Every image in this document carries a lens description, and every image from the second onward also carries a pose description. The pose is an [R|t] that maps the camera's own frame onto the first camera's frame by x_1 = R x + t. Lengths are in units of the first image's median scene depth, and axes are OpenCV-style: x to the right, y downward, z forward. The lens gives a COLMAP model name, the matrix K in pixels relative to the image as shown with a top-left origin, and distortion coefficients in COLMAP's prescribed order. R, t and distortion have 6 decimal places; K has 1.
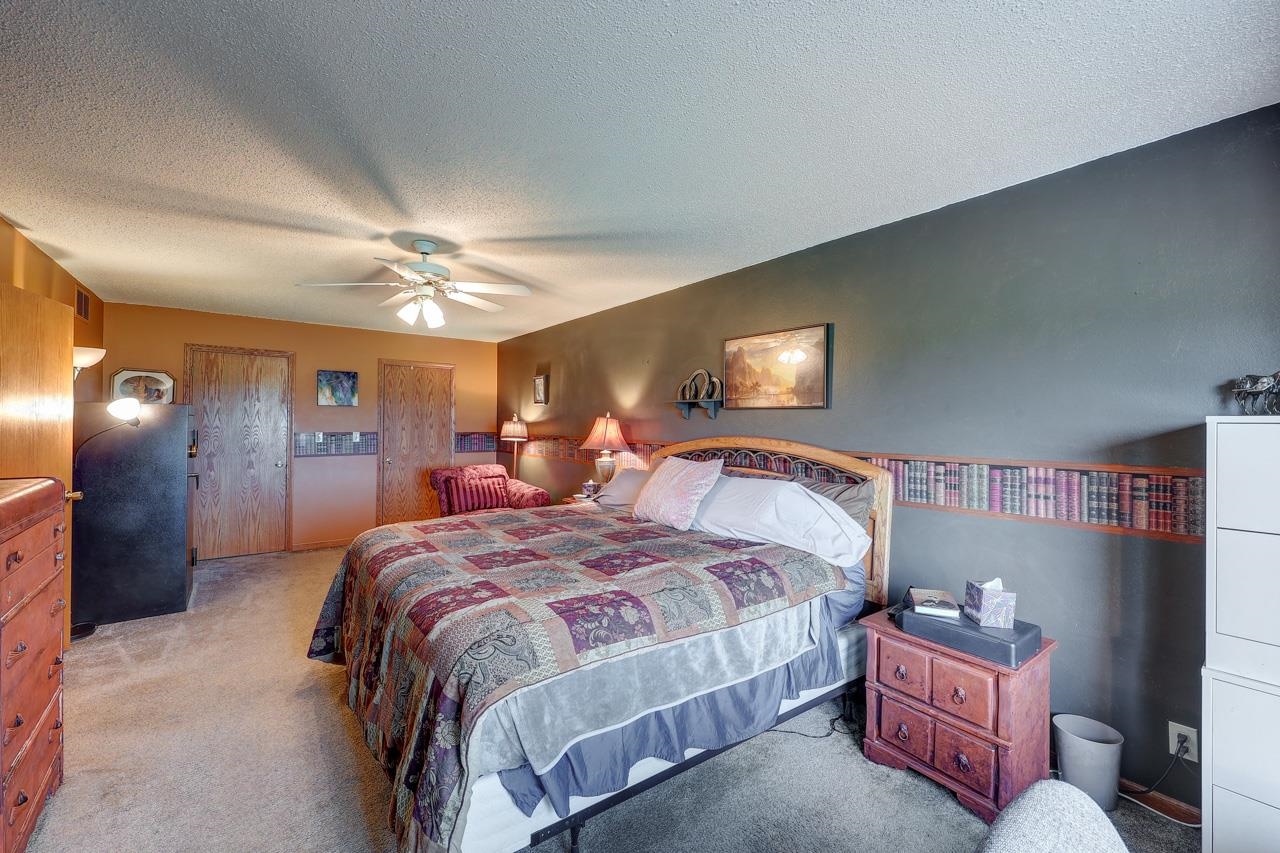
lens RADIAL K [[512.6, 0, 640.2], [0, 512.6, 421.8], [0, 0, 1]] dist [-0.001955, -0.000493]
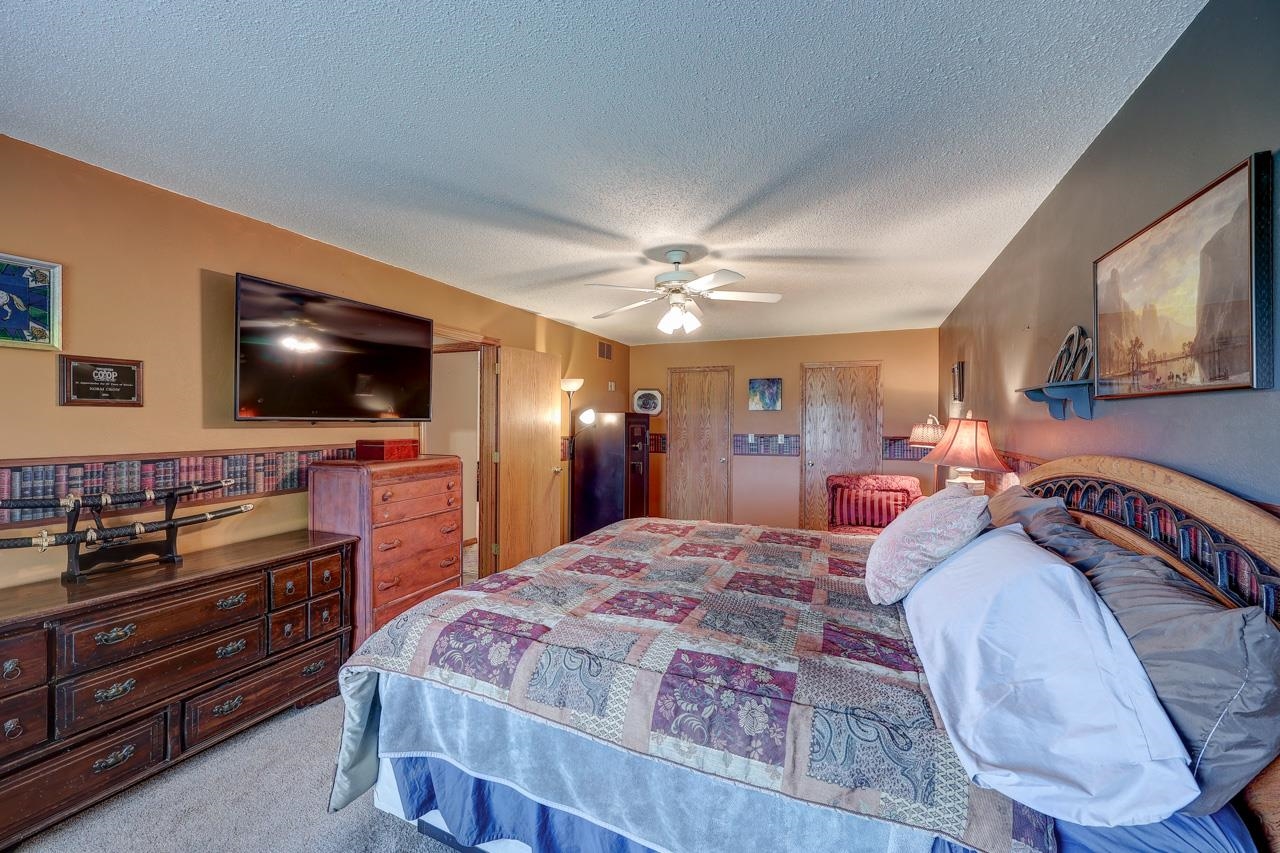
lens RADIAL K [[512.6, 0, 639.4], [0, 512.6, 422.2], [0, 0, 1]] dist [-0.001955, -0.000493]
pose [[0.489580, -0.003982, -0.871949, 0.452532], [0.000067, 0.999990, -0.004529, -0.000812], [0.871958, 0.002159, 0.489575, 0.428945]]
